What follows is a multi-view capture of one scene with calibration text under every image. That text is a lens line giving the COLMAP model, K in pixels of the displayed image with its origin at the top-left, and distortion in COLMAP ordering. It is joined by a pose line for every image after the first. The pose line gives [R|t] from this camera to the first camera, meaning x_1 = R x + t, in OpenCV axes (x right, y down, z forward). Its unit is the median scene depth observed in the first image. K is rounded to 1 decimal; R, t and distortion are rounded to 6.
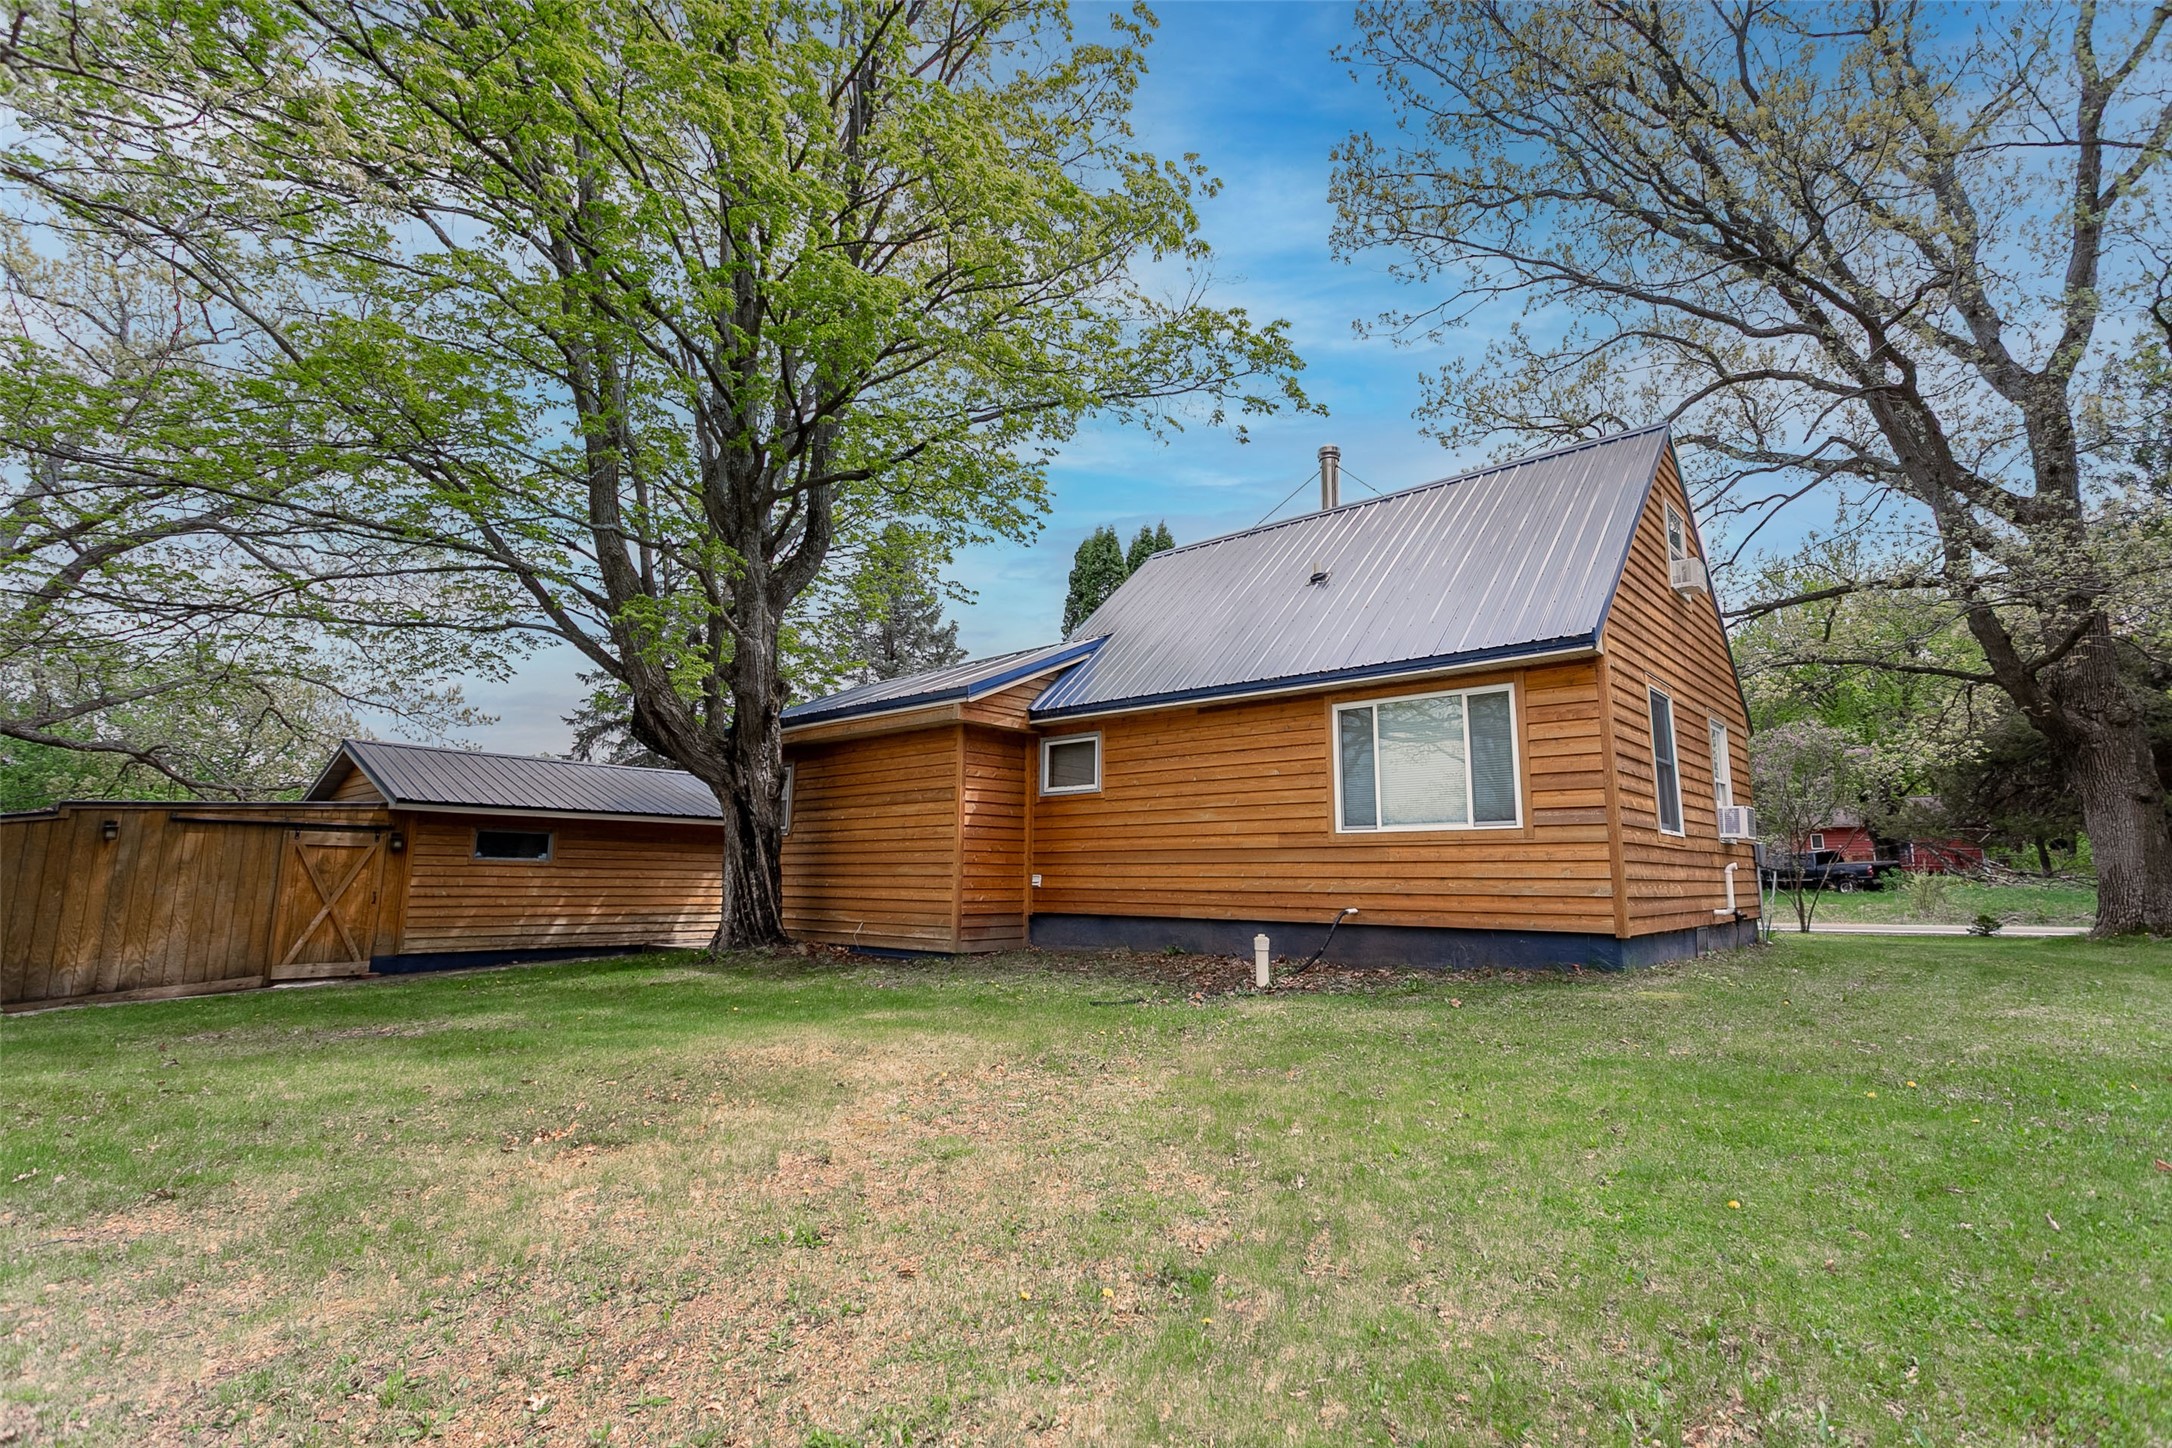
lens RADIAL K [[1032.6, 0, 1083.6], [0, 1032.6, 692.2], [0, 0, 1]] dist [0.000588, 0.001862]
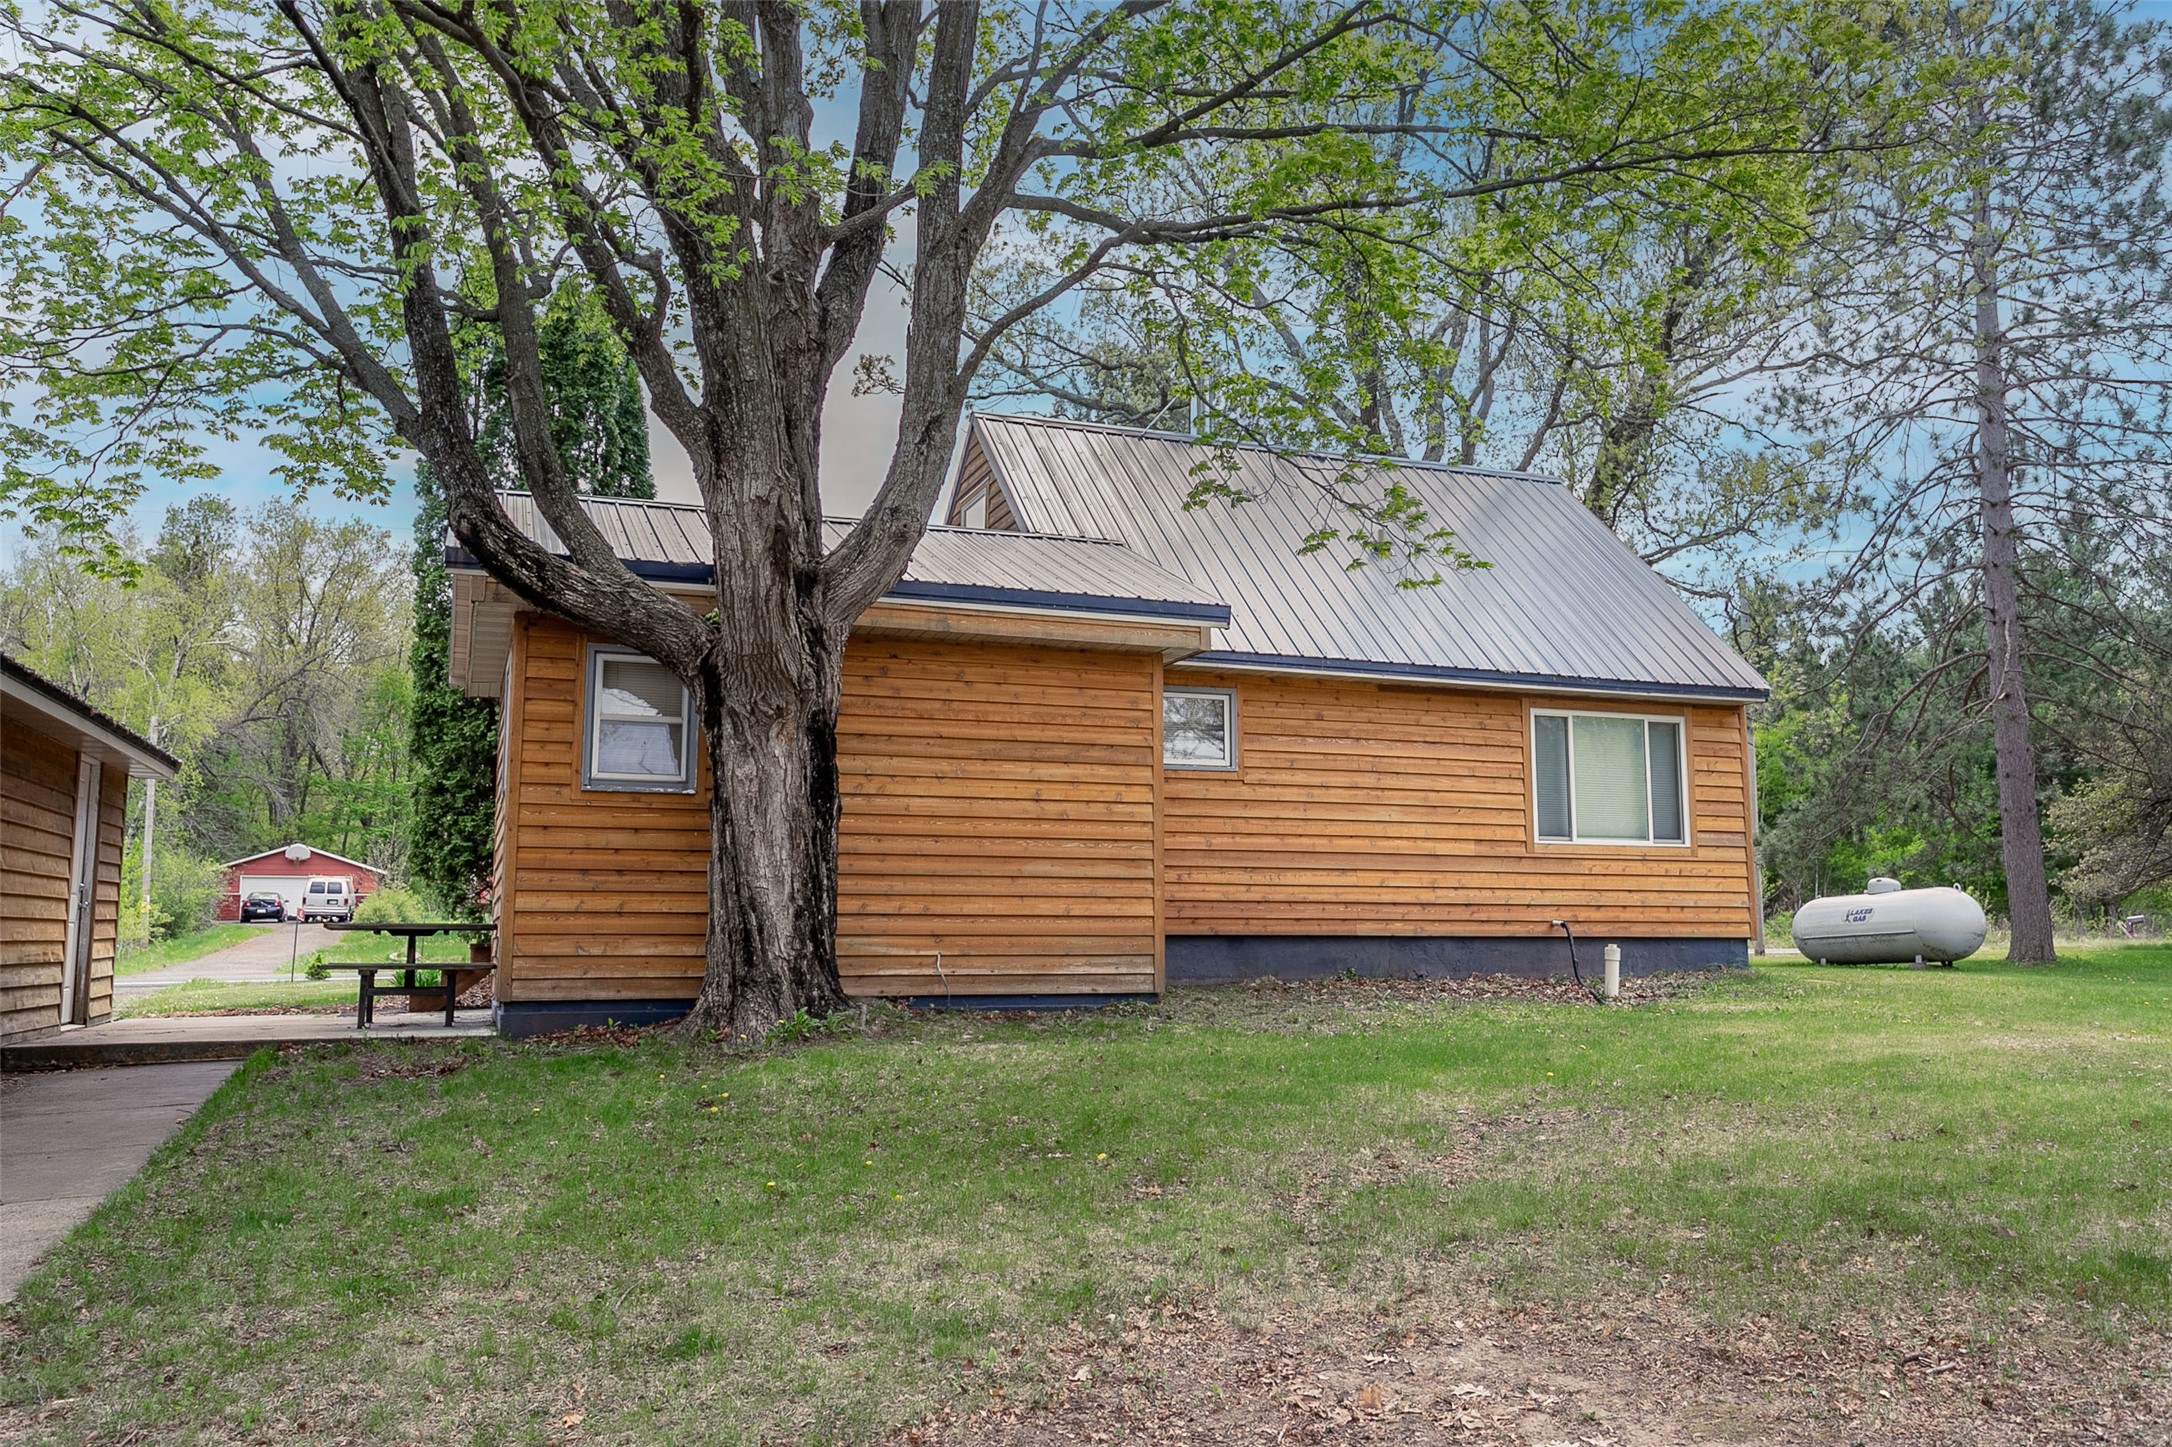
lens RADIAL K [[1689.0, 0, 1081.6], [0, 1689.0, 670.3], [0, 0, 1]] dist [0.013913, -0.012743]
pose [[0.462214, 0.129796, 0.877218, -1.071289], [-0.160475, 0.985140, -0.061209, 0.113263], [-0.872127, -0.112480, 0.476175, 0.509135]]
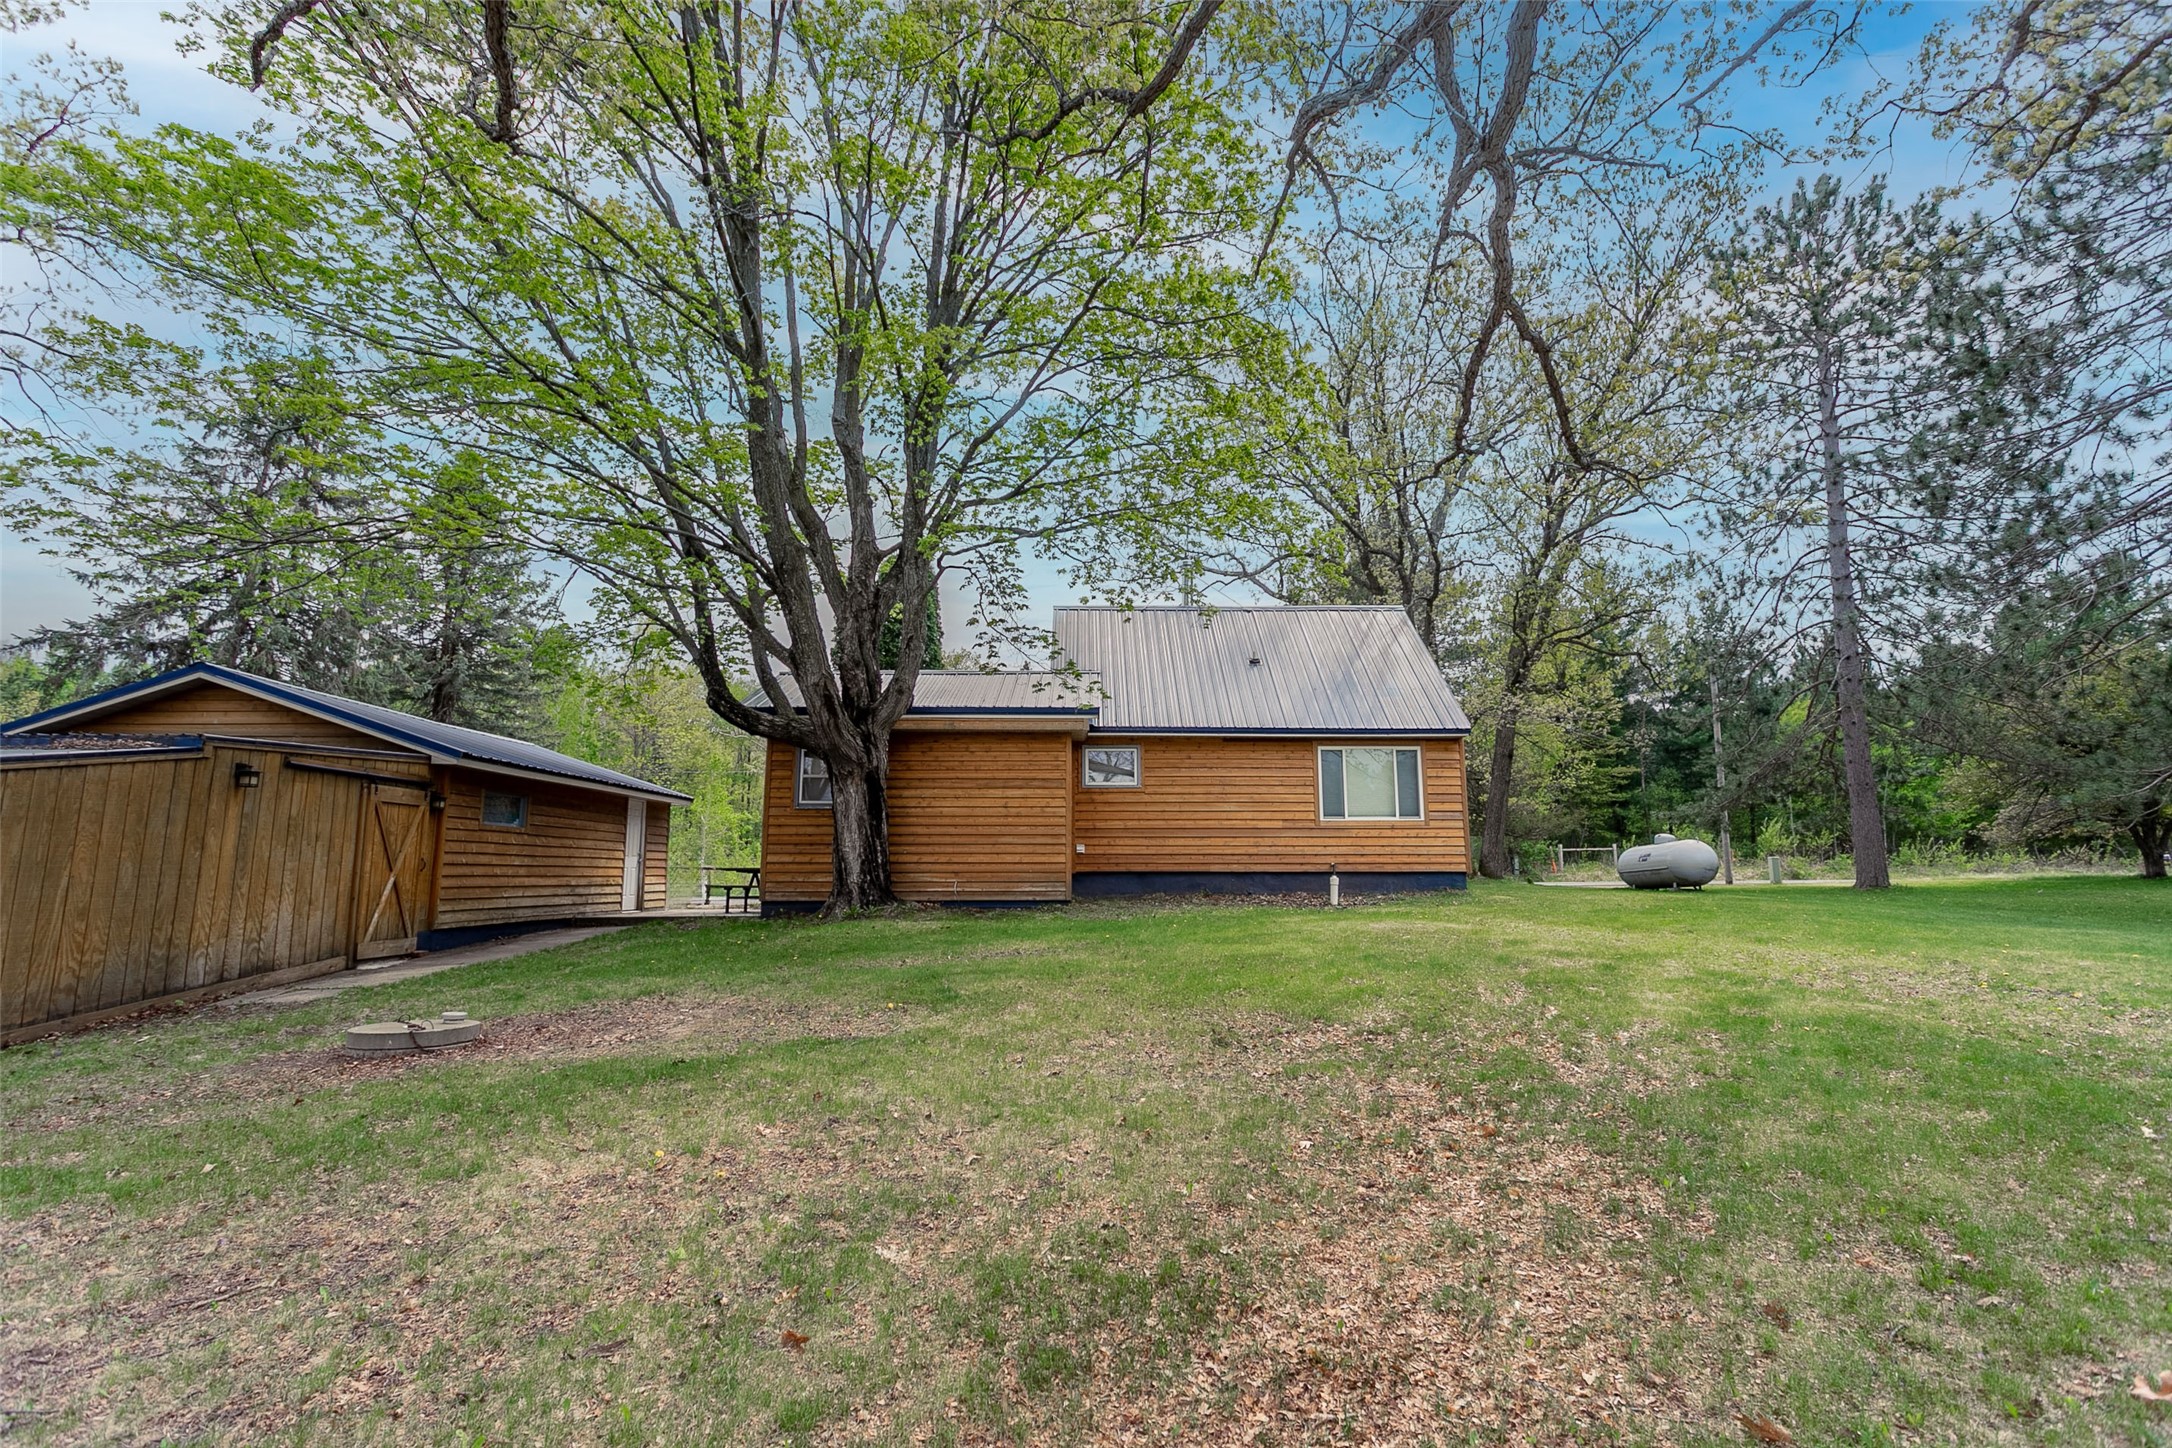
lens RADIAL K [[1032.6, 0, 1083.6], [0, 1032.6, 692.2], [0, 0, 1]] dist [0.000588, 0.001862]
pose [[0.733290, 0.109180, 0.671093, -0.992850], [-0.116348, 0.992614, -0.034357, 0.022155], [-0.669887, -0.052886, 0.740577, -0.010862]]
